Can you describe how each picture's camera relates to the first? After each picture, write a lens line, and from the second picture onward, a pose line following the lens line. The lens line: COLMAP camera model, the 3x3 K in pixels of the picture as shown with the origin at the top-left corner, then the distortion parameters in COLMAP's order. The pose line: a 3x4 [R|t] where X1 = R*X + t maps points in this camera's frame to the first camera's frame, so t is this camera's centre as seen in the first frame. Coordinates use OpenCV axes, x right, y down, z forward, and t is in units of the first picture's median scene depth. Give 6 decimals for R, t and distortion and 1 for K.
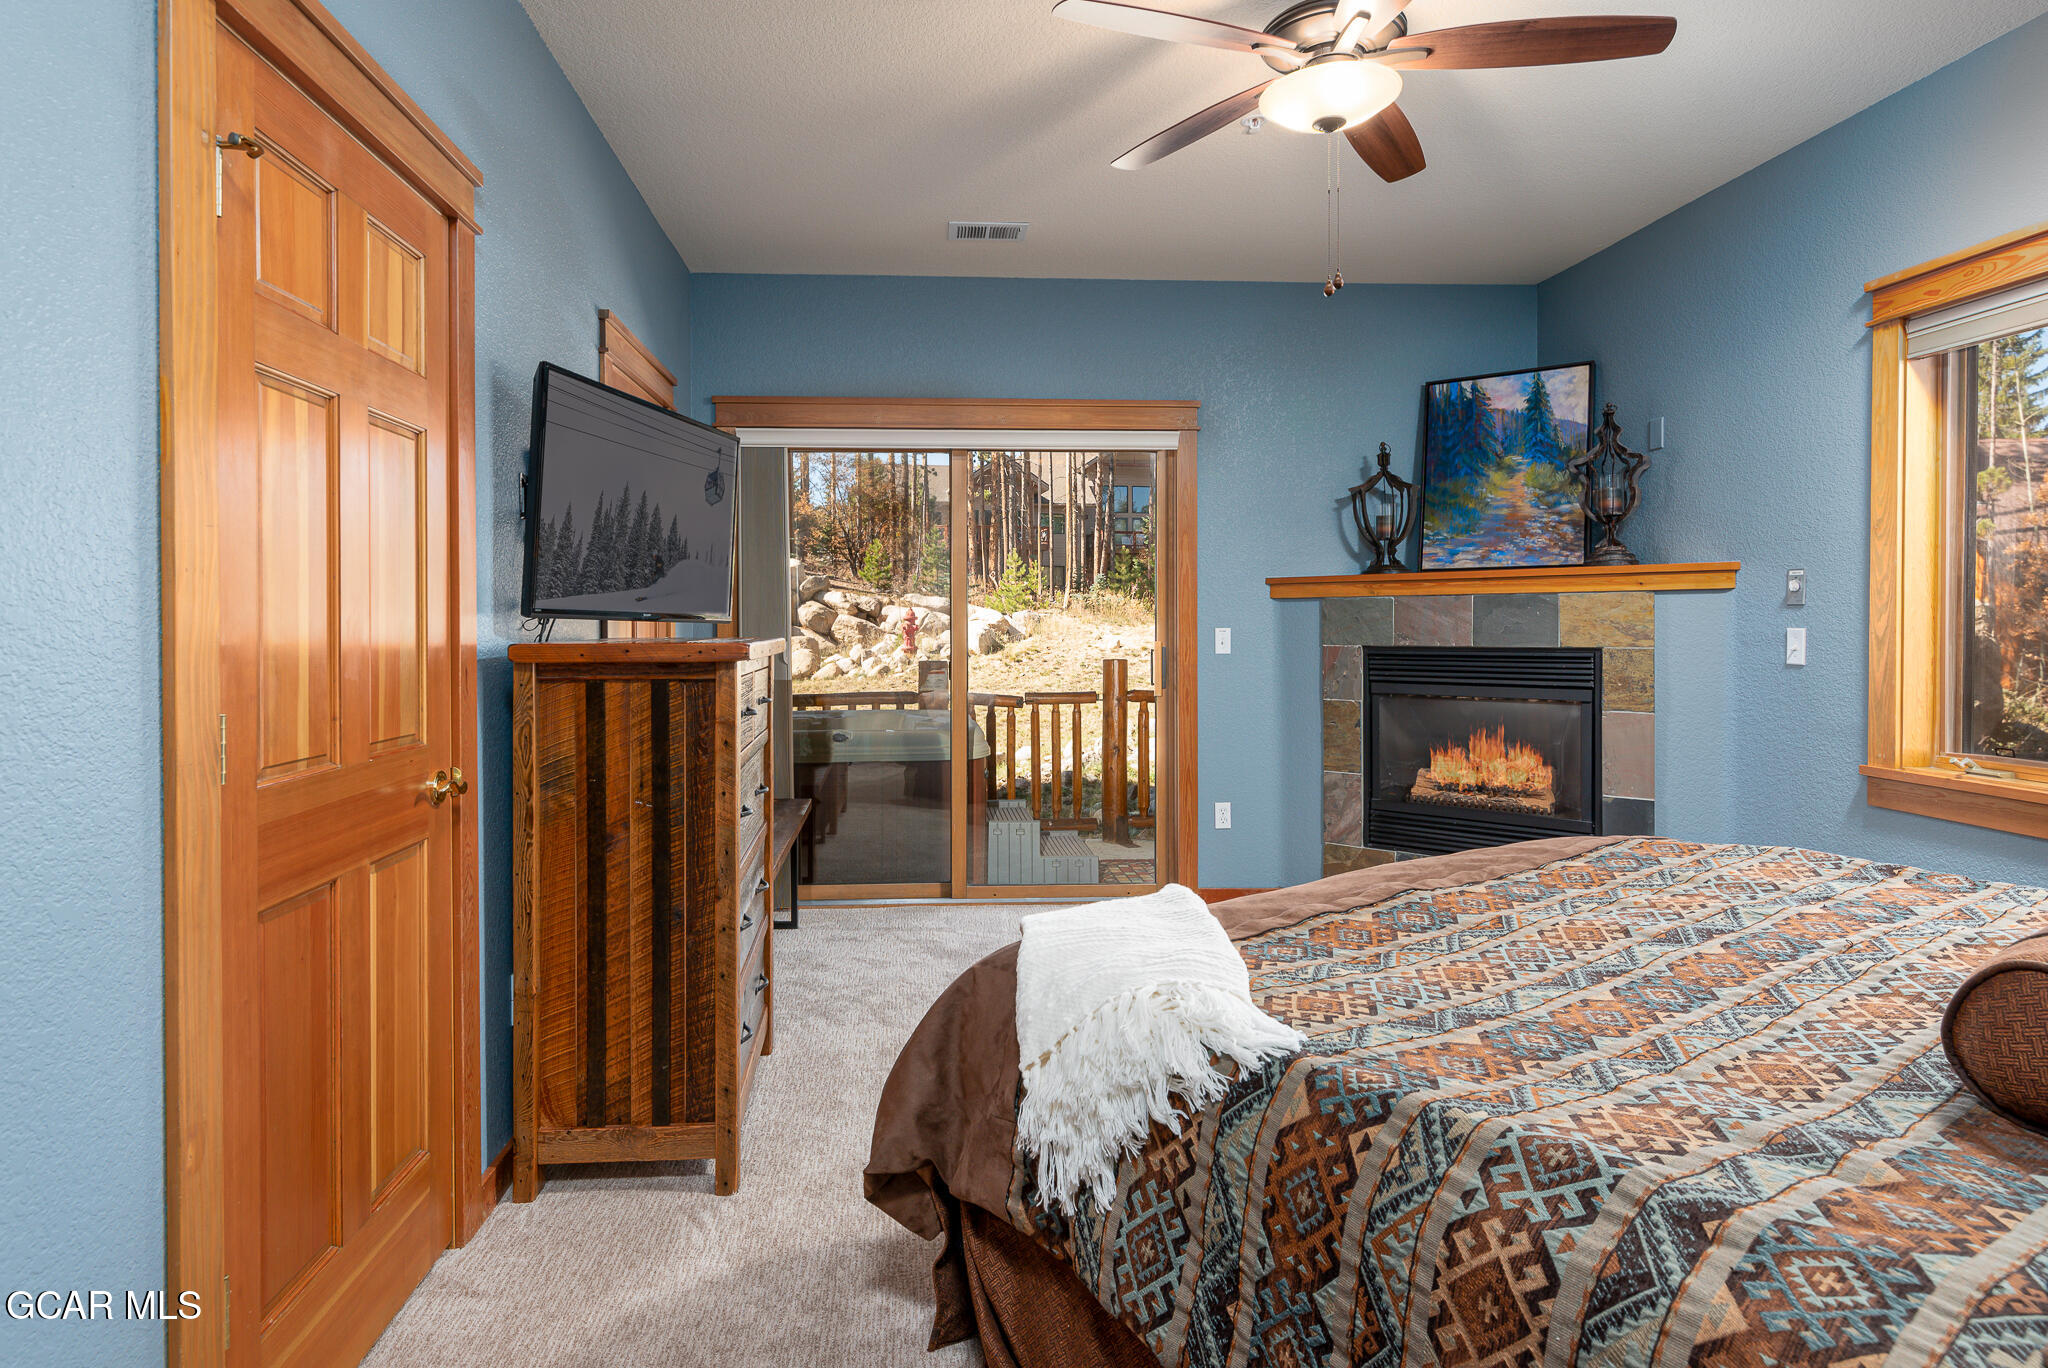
lens RADIAL K [[1075.4, 0, 972.3], [0, 1075.4, 633.4], [0, 0, 1]] dist [-0.000636, 0.000418]
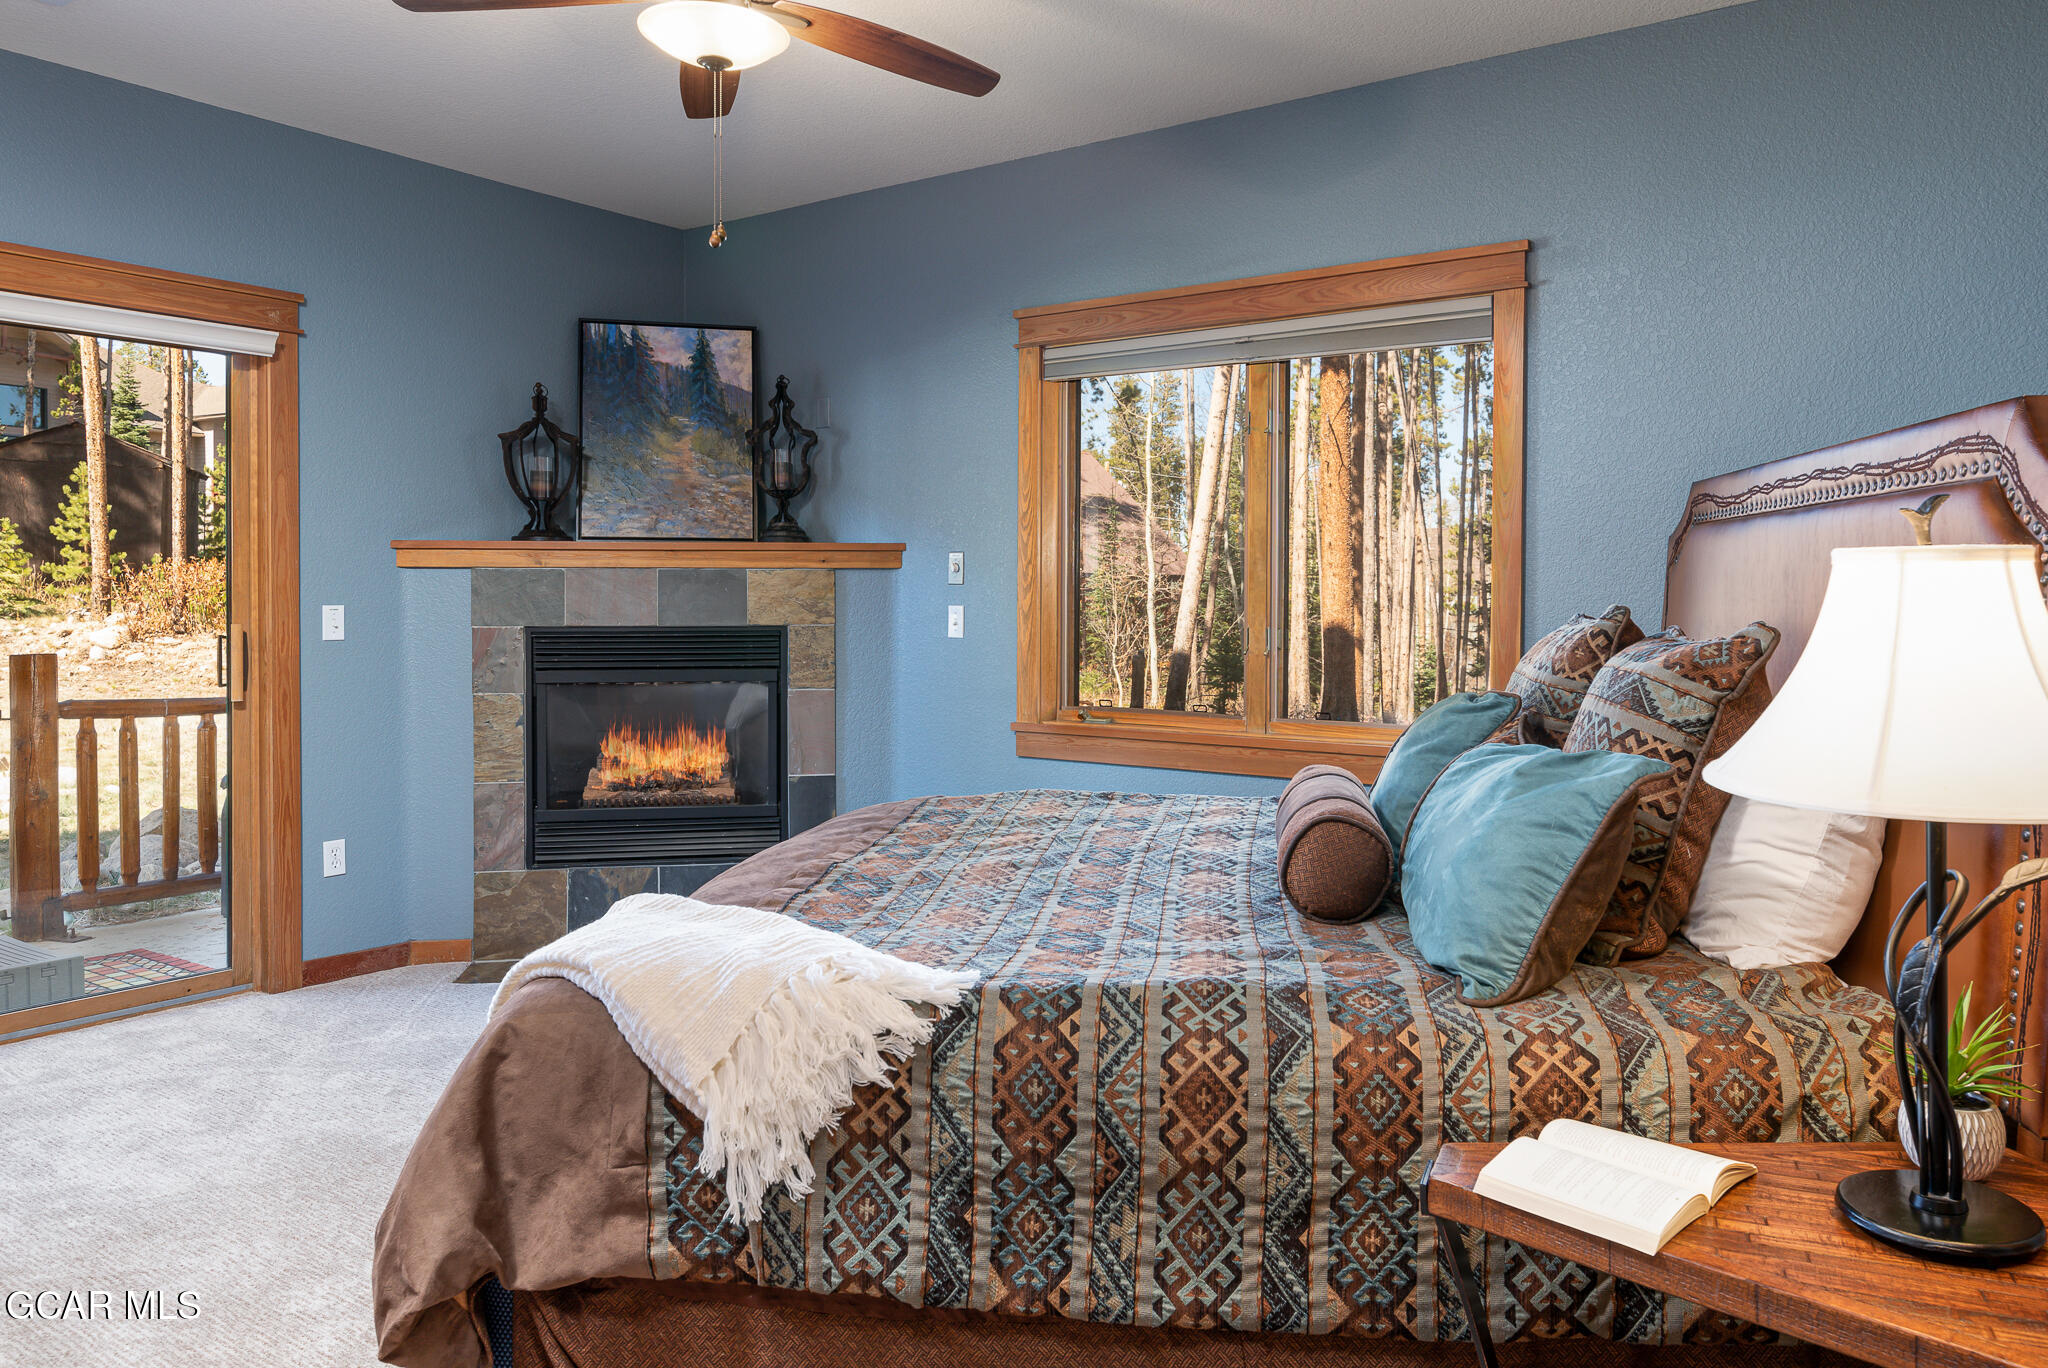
lens RADIAL K [[1440.0, 0, 1024.0], [0, 1440.0, 620.0], [0, 0, 1]] dist [-0.000133, 0.000288]
pose [[0.629371, -0.007621, 0.777067, -0.778079], [0.003998, 0.999970, 0.006569, 0.001527], [-0.777094, -0.001028, 0.629383, 0.014368]]
